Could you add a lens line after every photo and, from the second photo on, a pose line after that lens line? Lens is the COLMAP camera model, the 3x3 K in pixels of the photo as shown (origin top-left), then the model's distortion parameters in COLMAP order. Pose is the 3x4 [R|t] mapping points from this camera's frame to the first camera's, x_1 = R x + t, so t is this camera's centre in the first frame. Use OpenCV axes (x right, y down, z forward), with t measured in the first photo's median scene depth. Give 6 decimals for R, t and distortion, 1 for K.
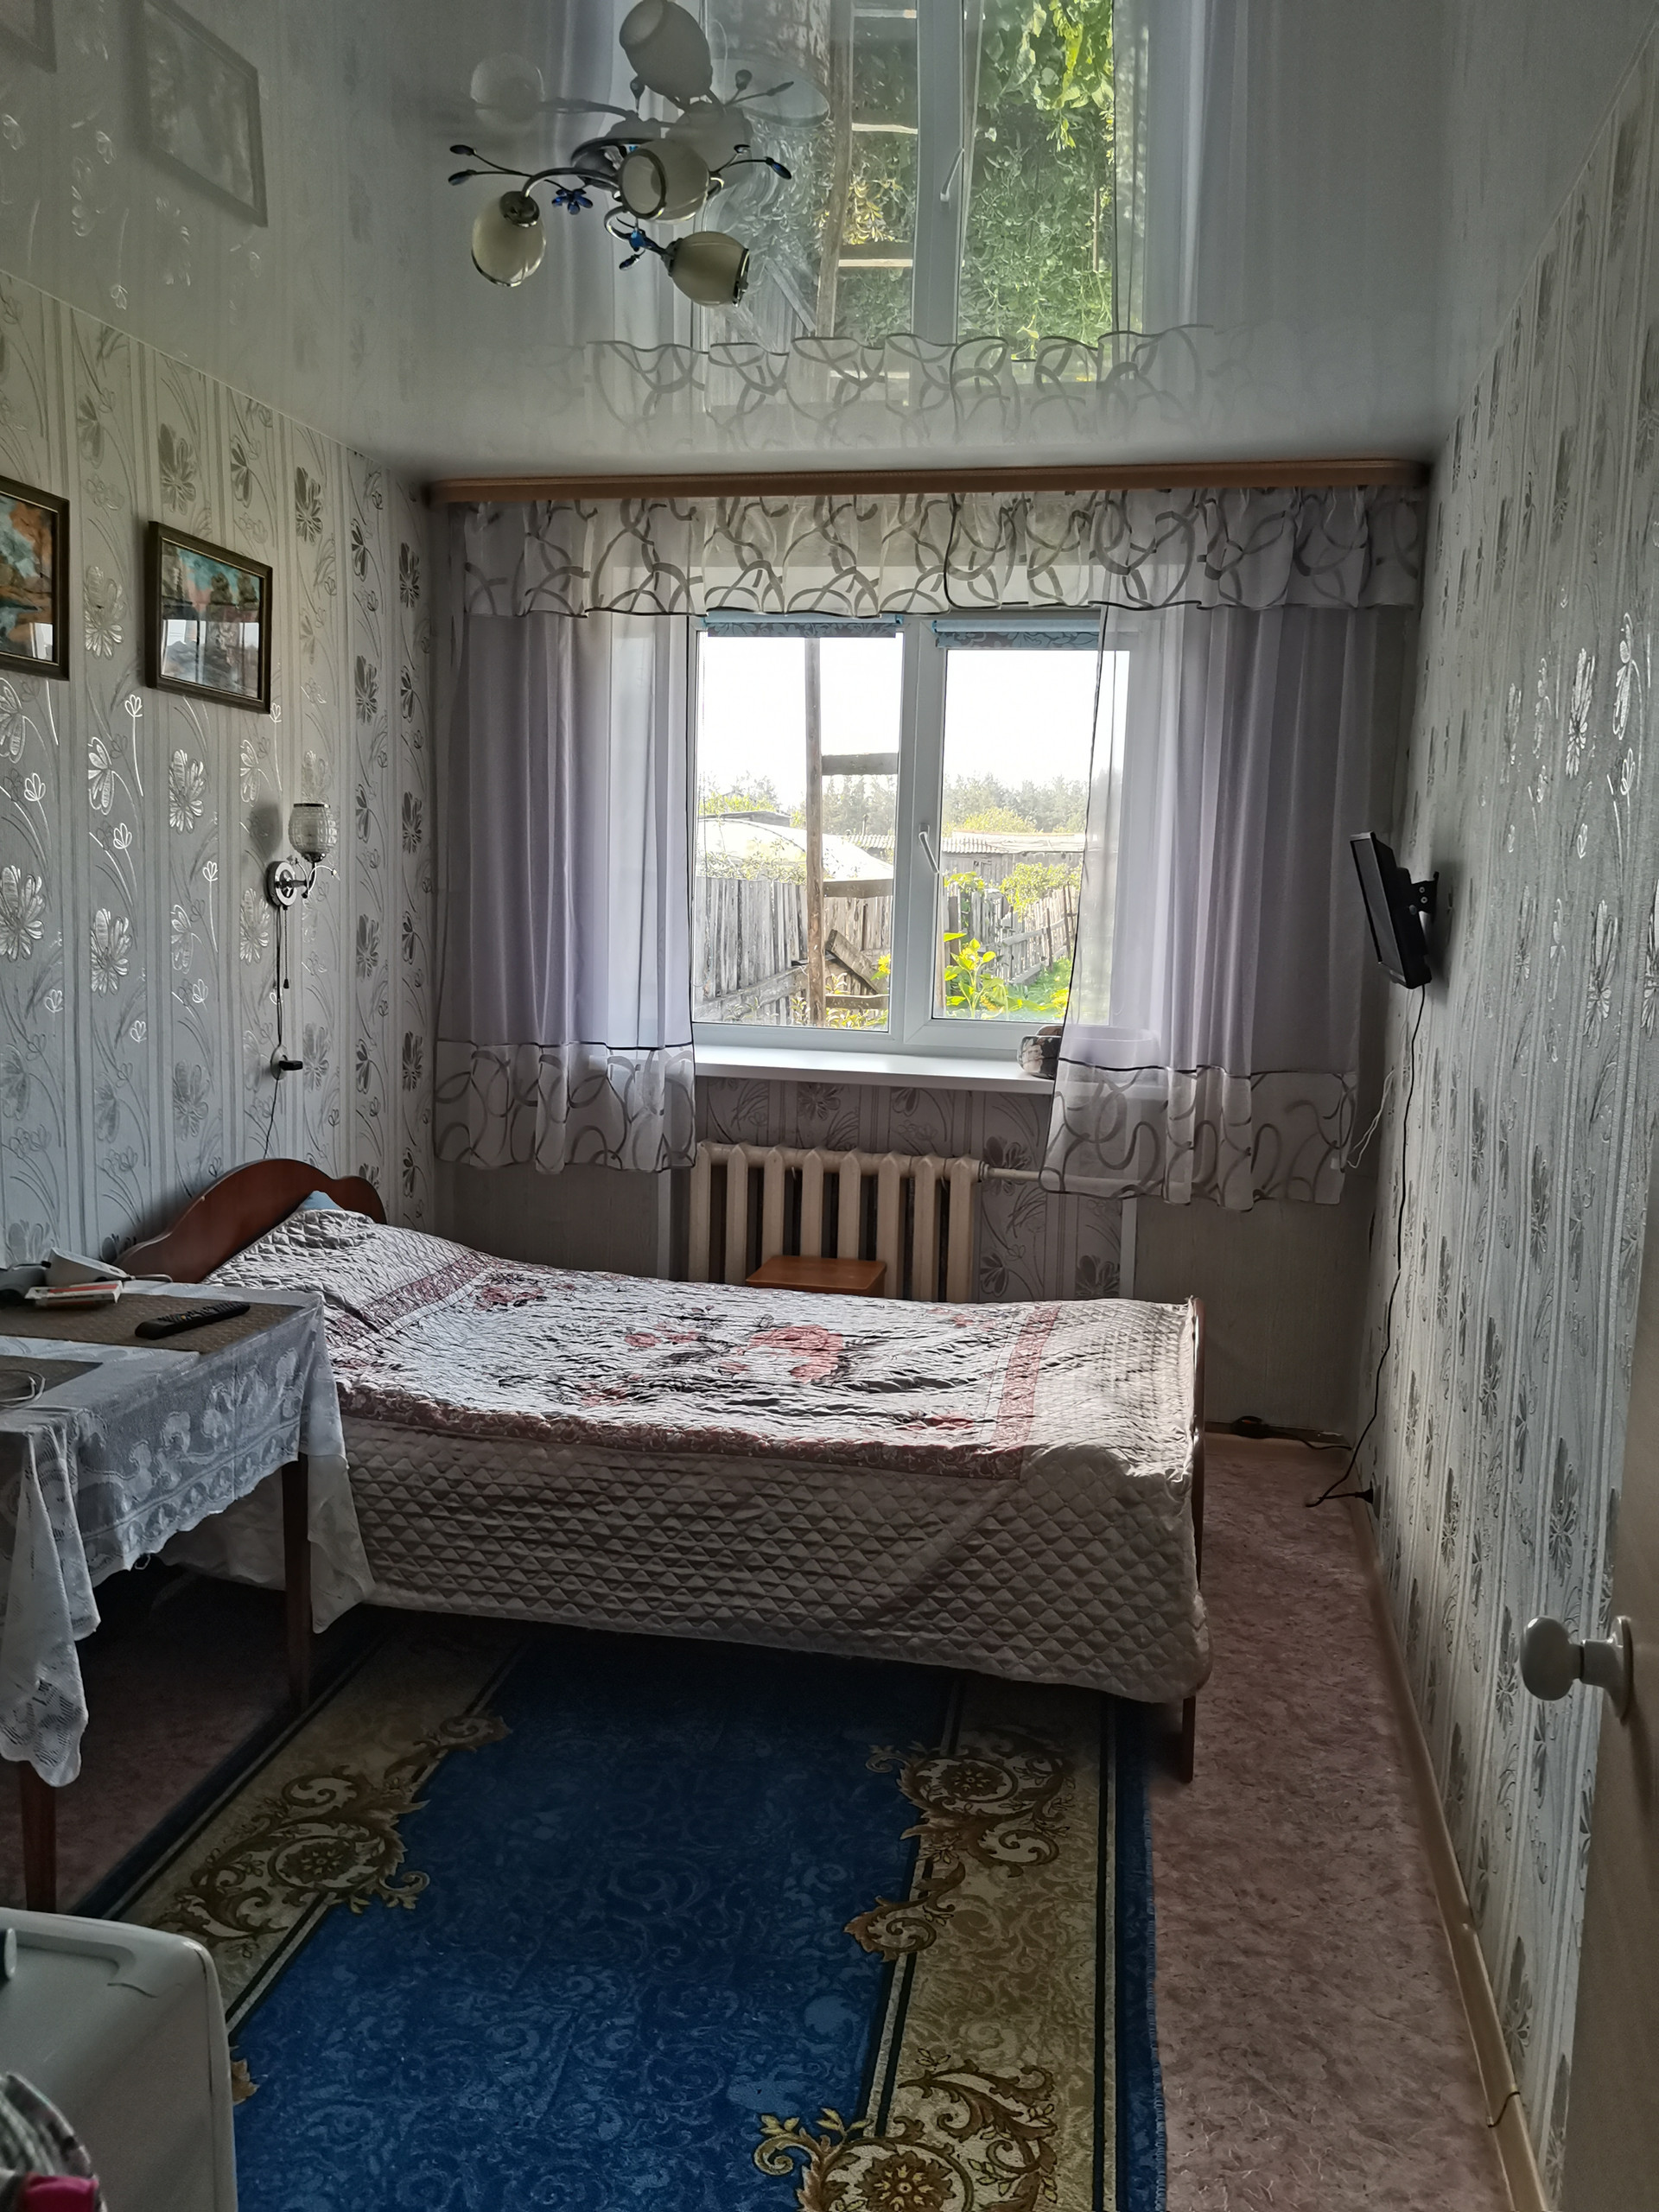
lens RADIAL K [[1775.7, 0, 829.9], [0, 1775.7, 1104.1], [0, 0, 1]] dist [0.022901, -0.018691]
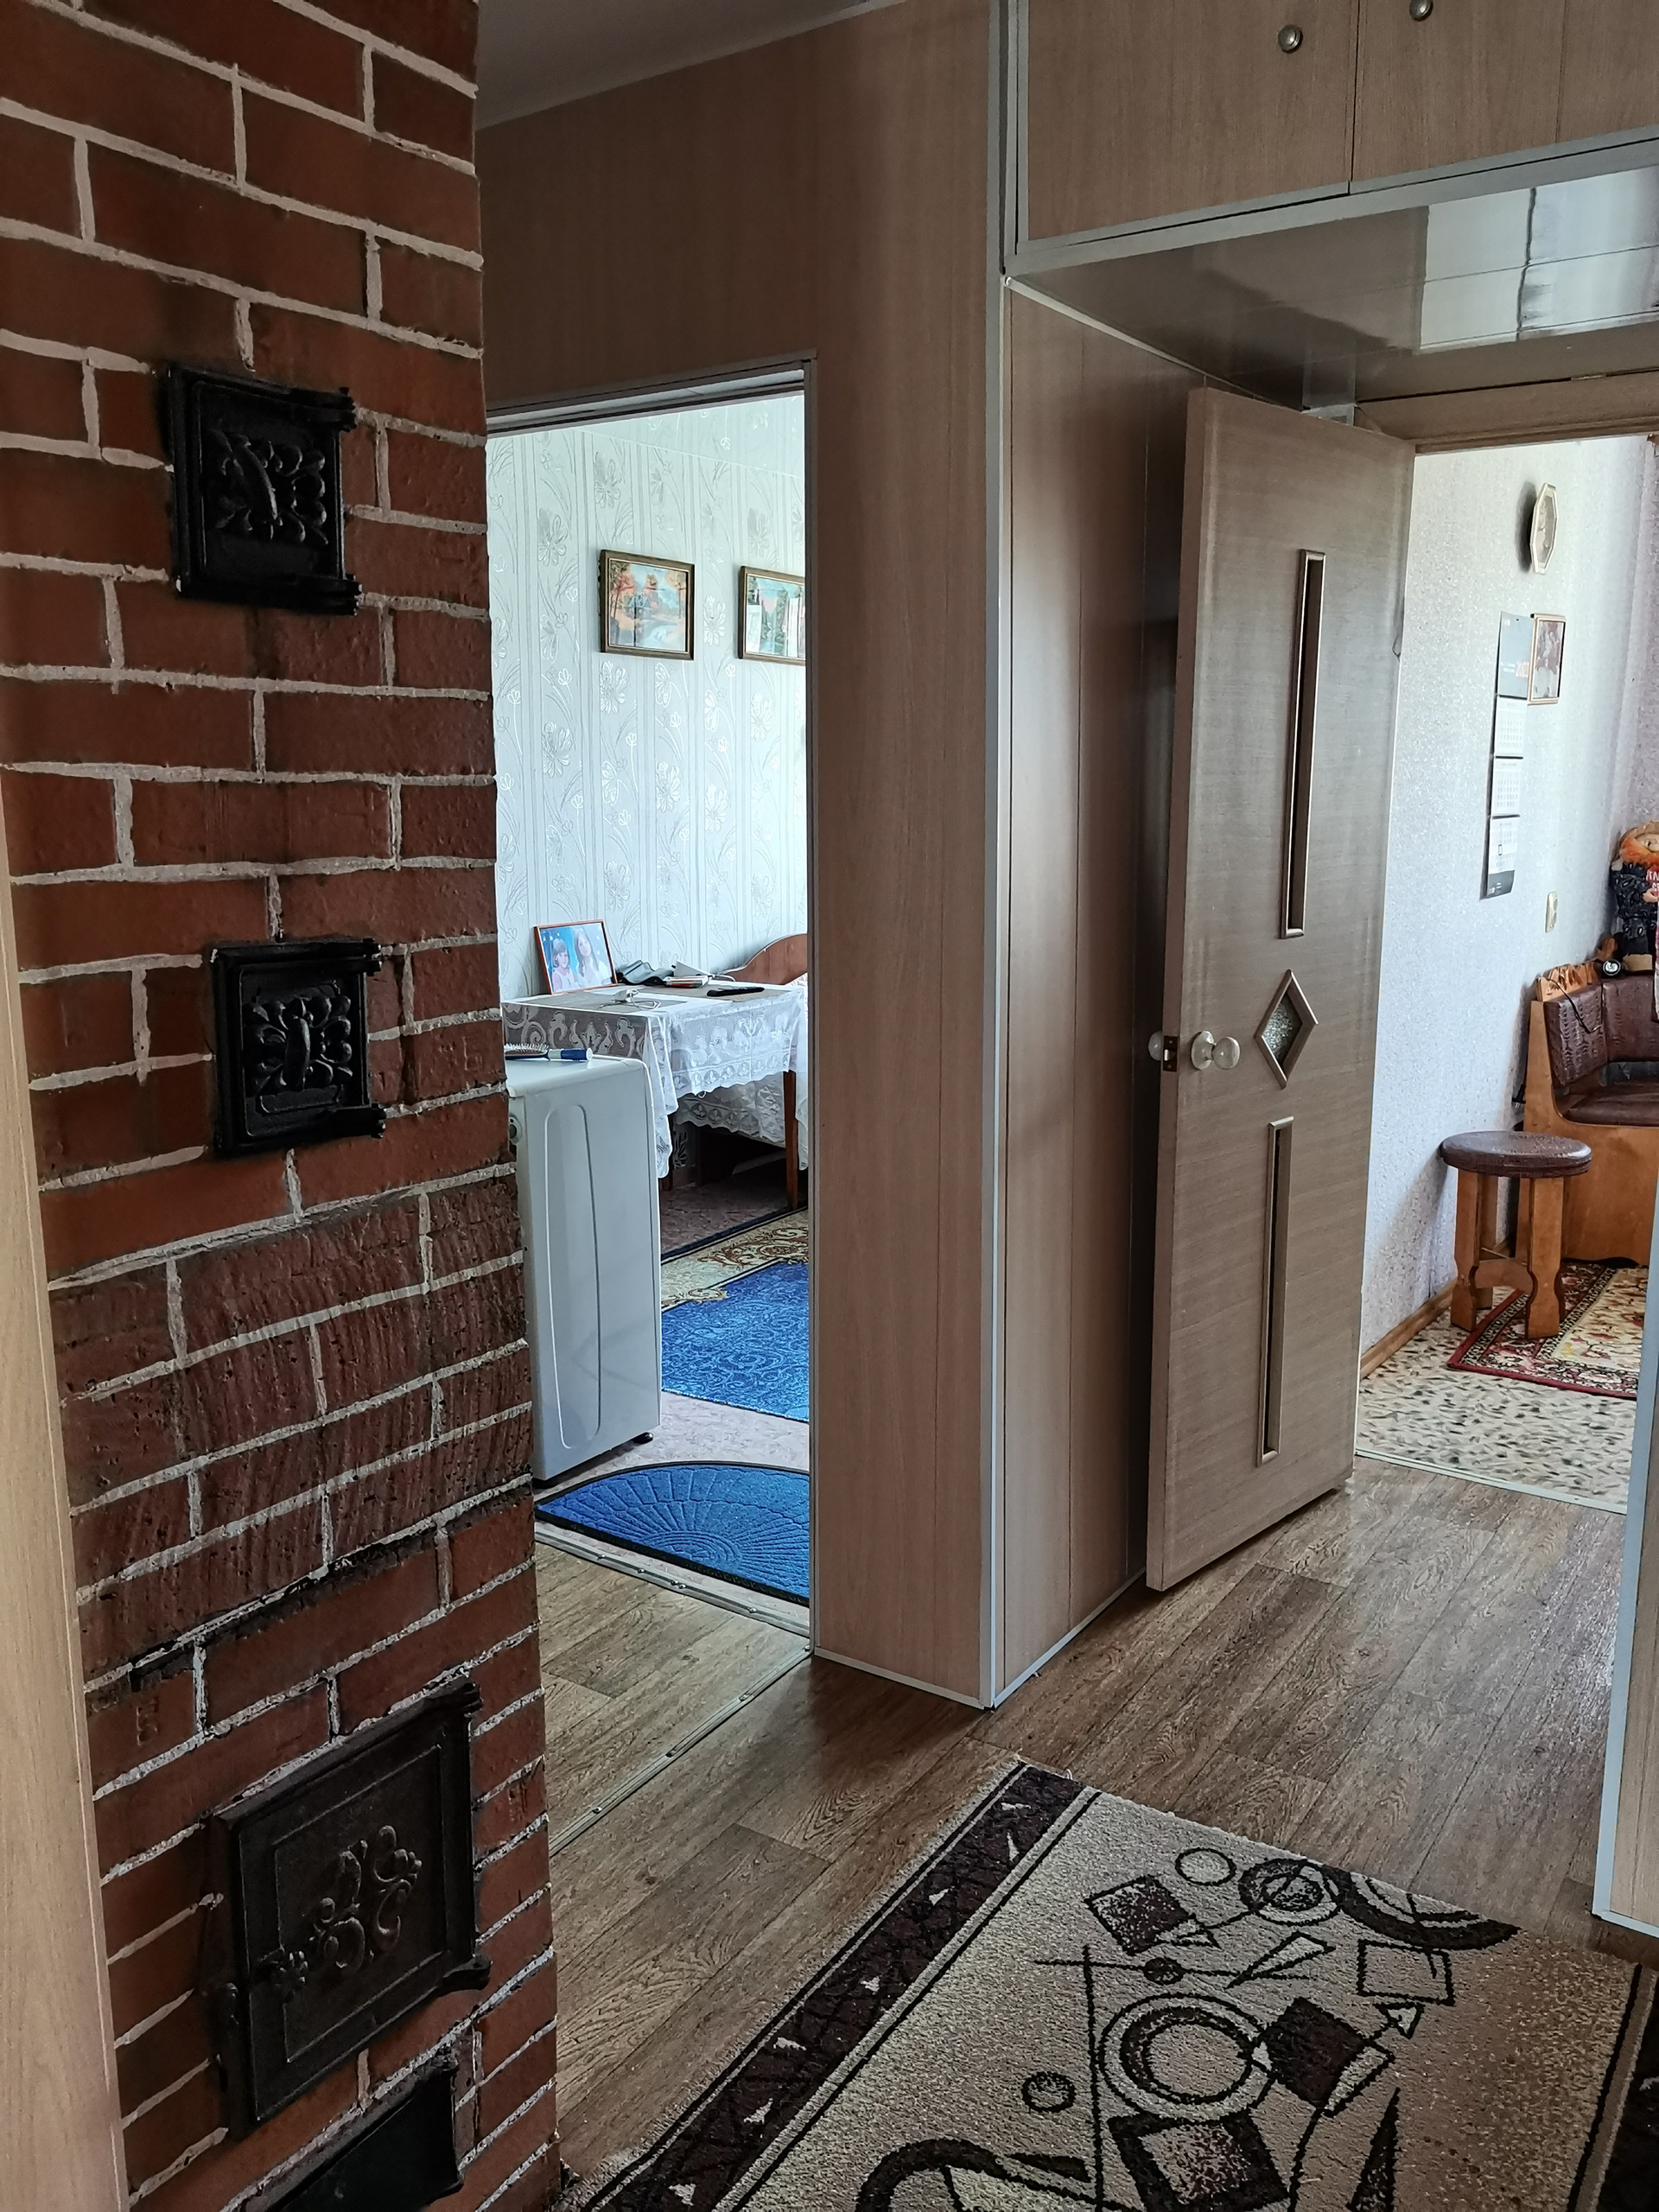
lens RADIAL K [[1775.7, 0, 834.2], [0, 1775.7, 1103.5], [0, 0, 1]] dist [0.022901, -0.018691]
pose [[0.925217, 0.043304, -0.376959, 0.451426], [-0.021577, 0.997863, 0.061671, 0.111827], [0.378824, -0.048926, 0.924175, -0.720712]]
